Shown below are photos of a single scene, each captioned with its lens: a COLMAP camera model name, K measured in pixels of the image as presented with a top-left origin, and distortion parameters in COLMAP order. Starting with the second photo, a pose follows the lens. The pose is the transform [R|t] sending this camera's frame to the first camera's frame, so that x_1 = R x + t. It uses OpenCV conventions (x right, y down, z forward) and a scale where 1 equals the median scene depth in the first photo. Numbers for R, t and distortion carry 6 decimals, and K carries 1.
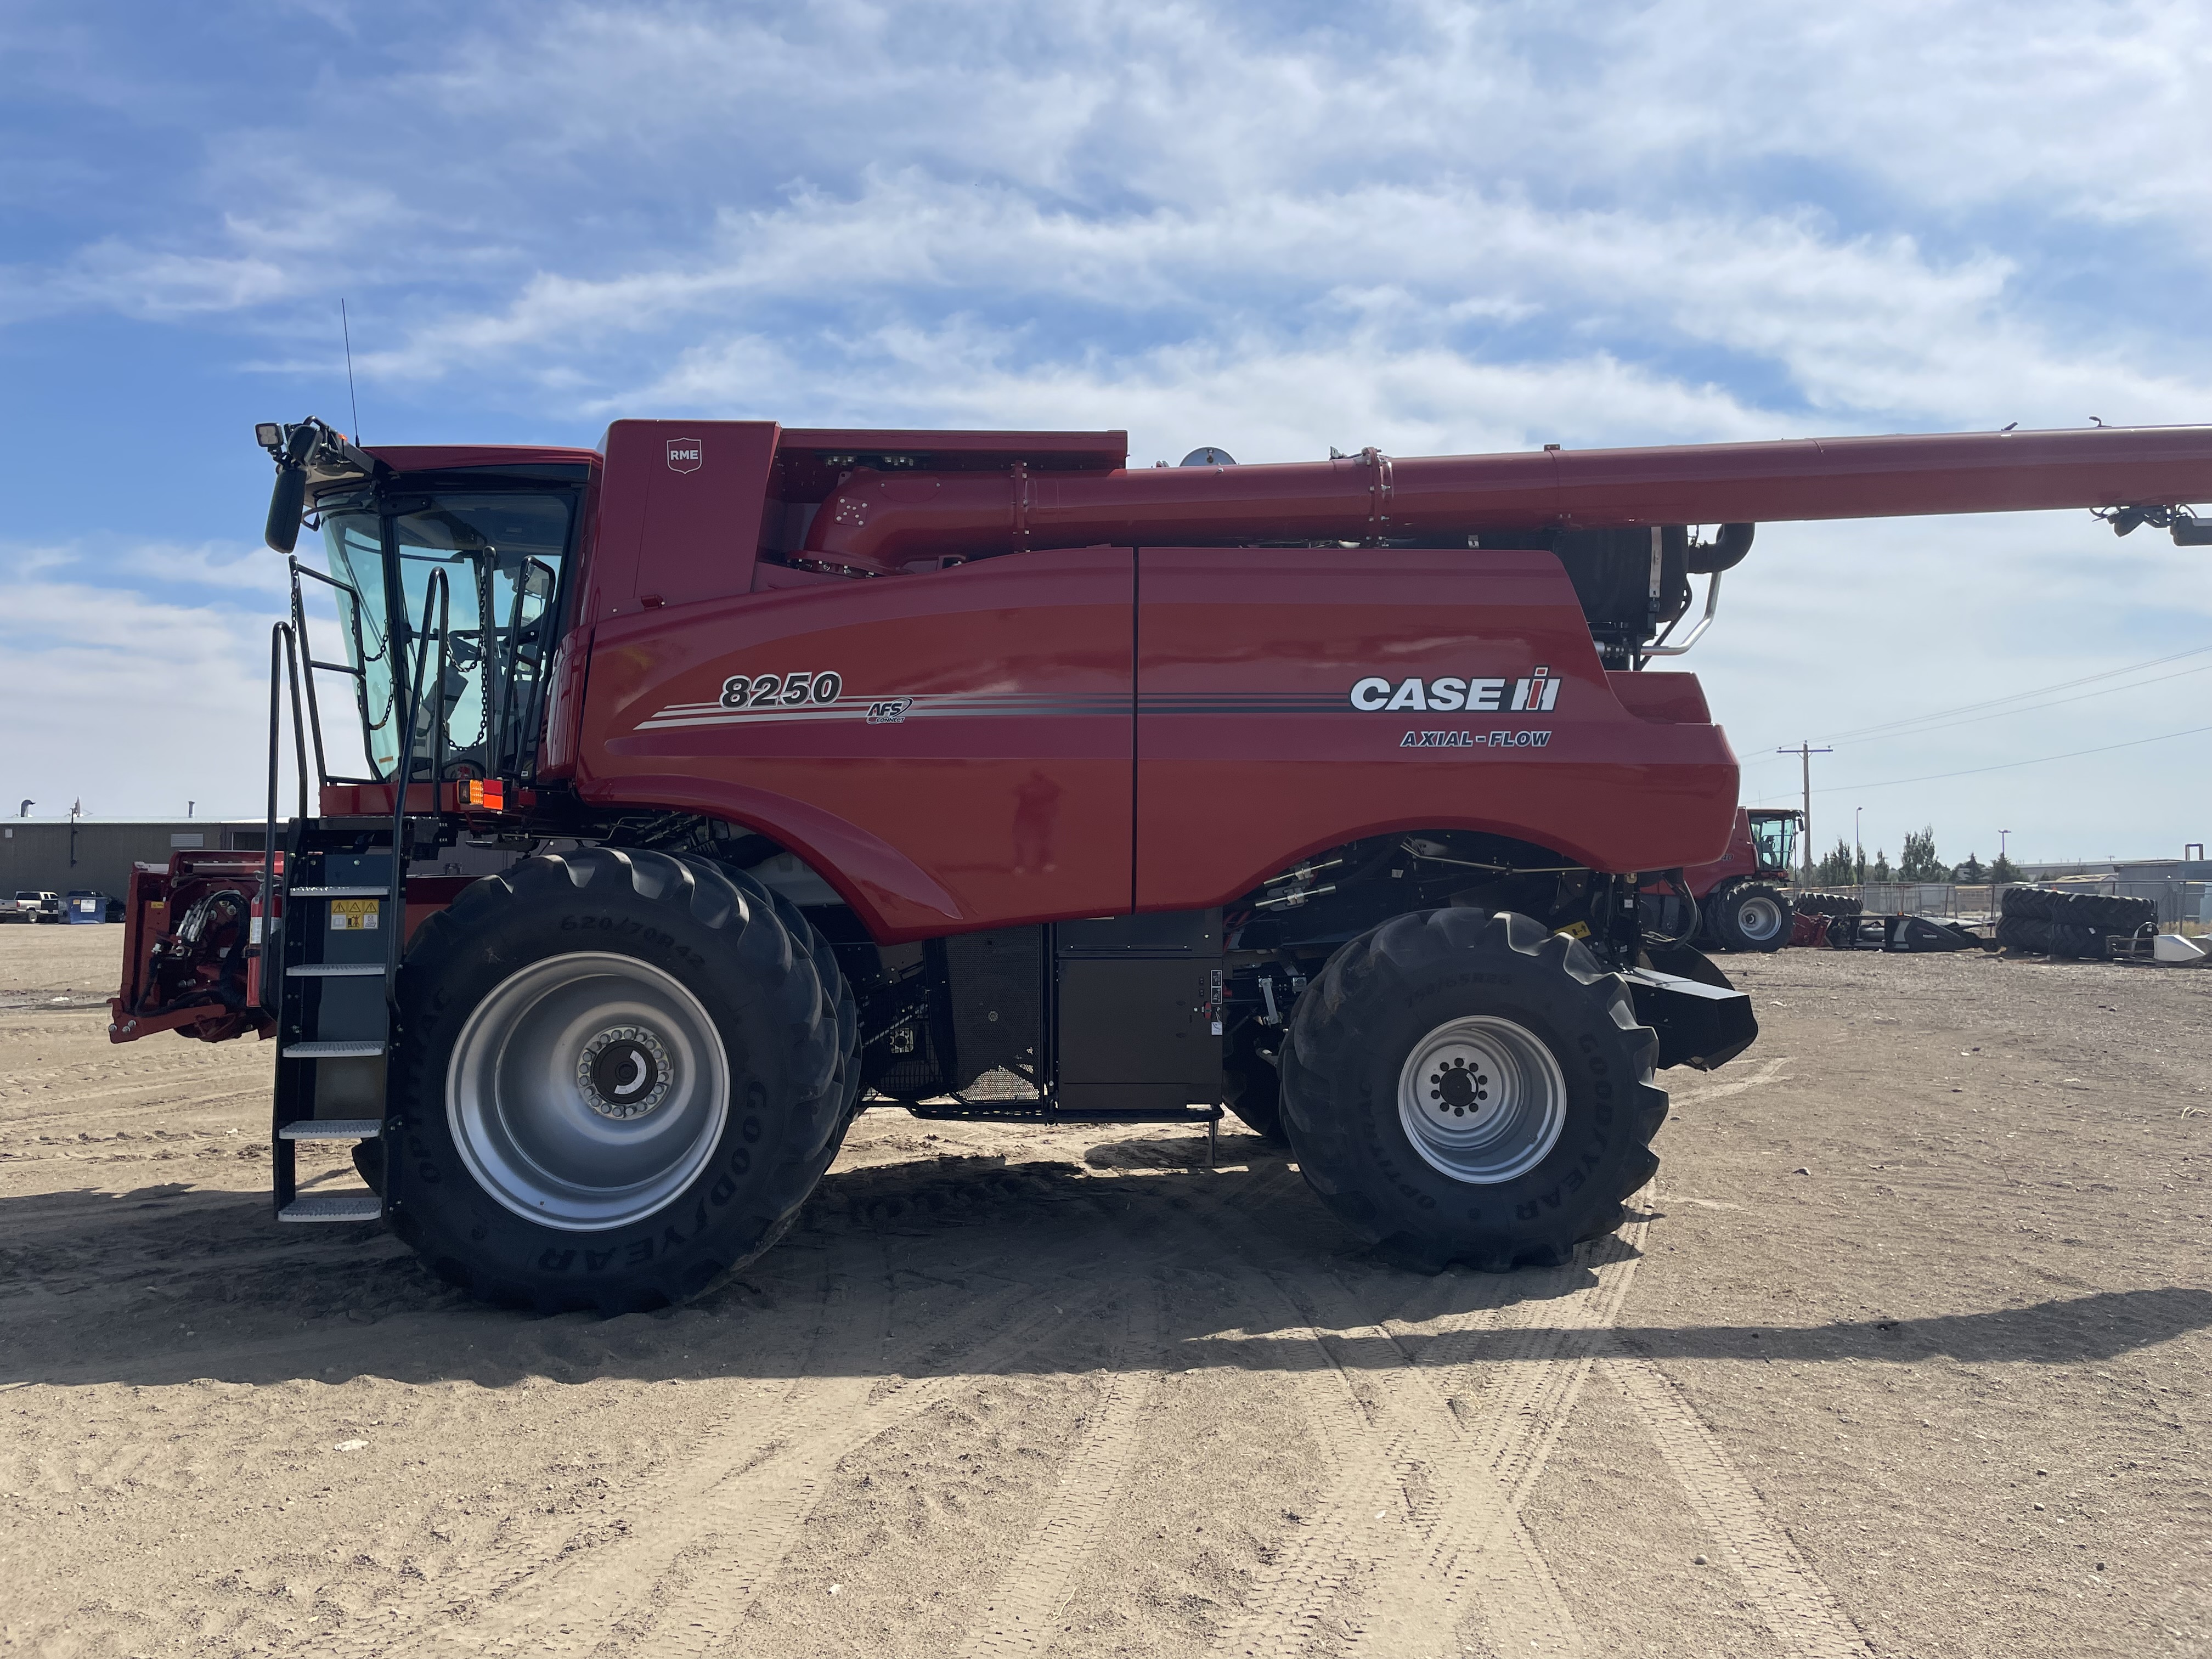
lens RADIAL K [[1716.0, 0, 1094.7], [0, 1716.0, 893.6], [0, 0, 1]] dist [0.072334, -0.082922]
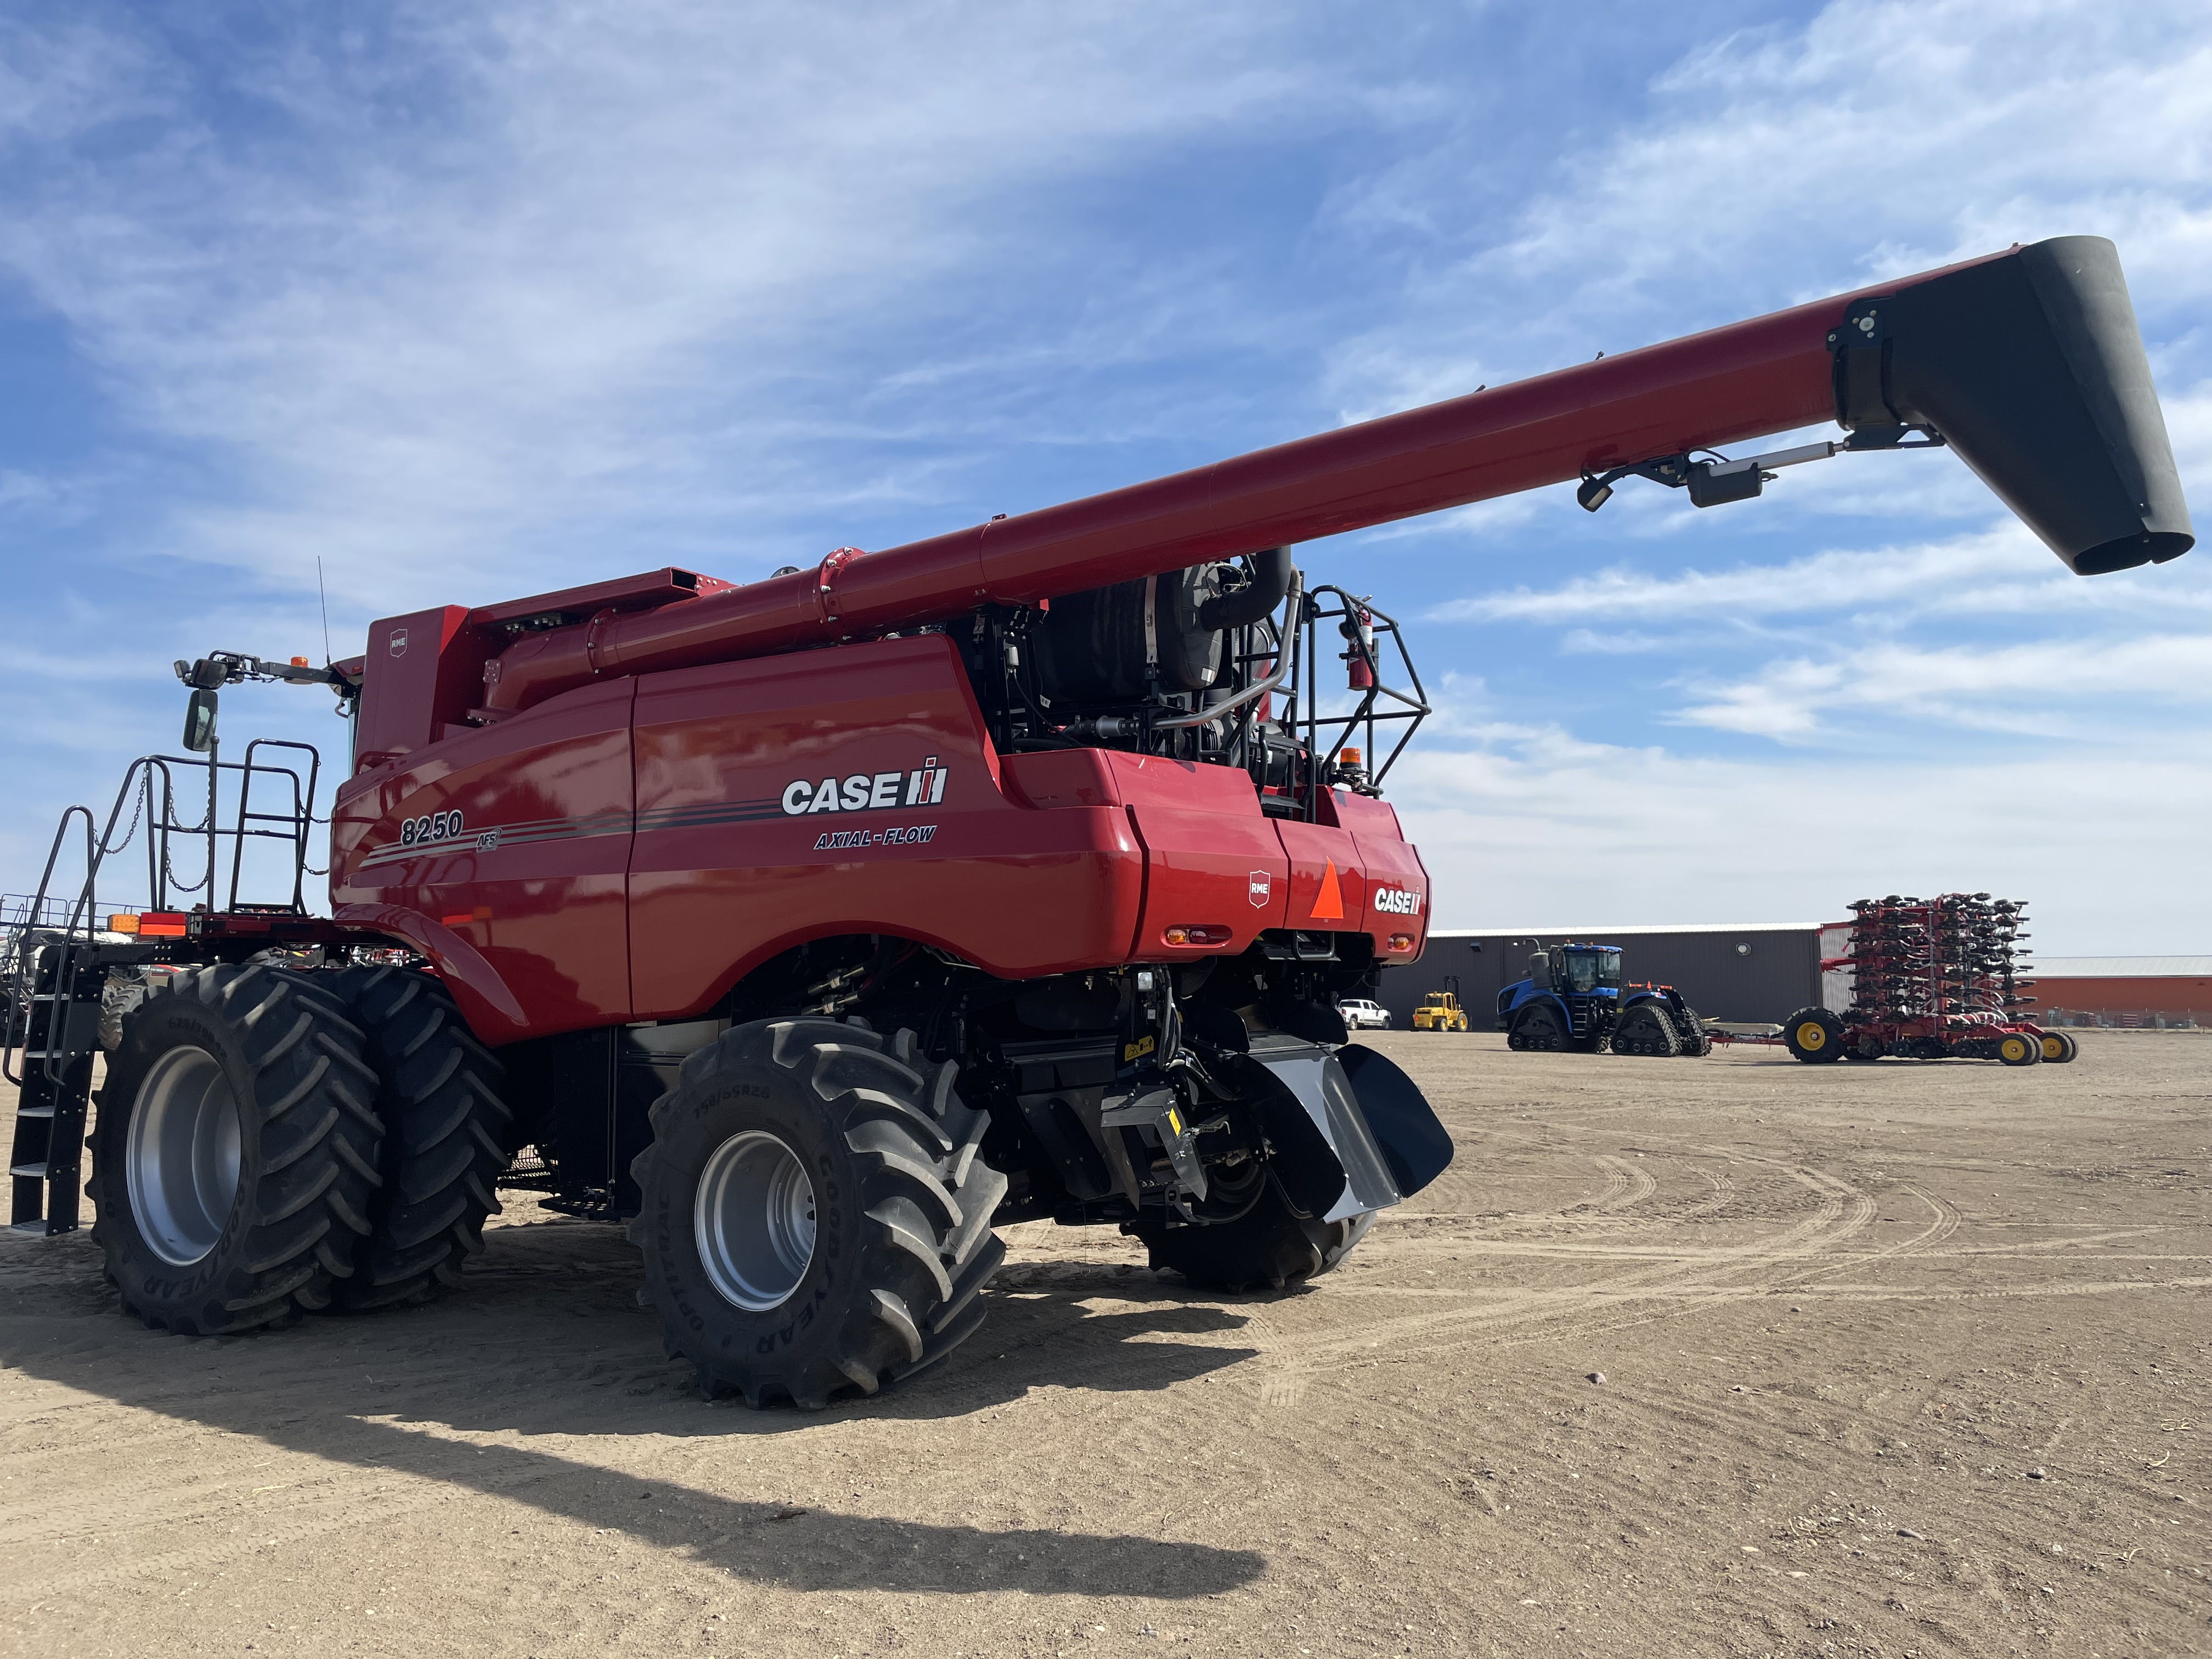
lens RADIAL K [[1716.0, 0, 1129.8], [0, 1716.0, 880.1], [0, 0, 1]] dist [0.072334, -0.082922]
pose [[0.800058, -0.039163, -0.598643, 0.828764], [-0.004033, 0.997493, -0.070646, -0.000464], [0.599909, 0.058935, 0.797895, 0.307730]]
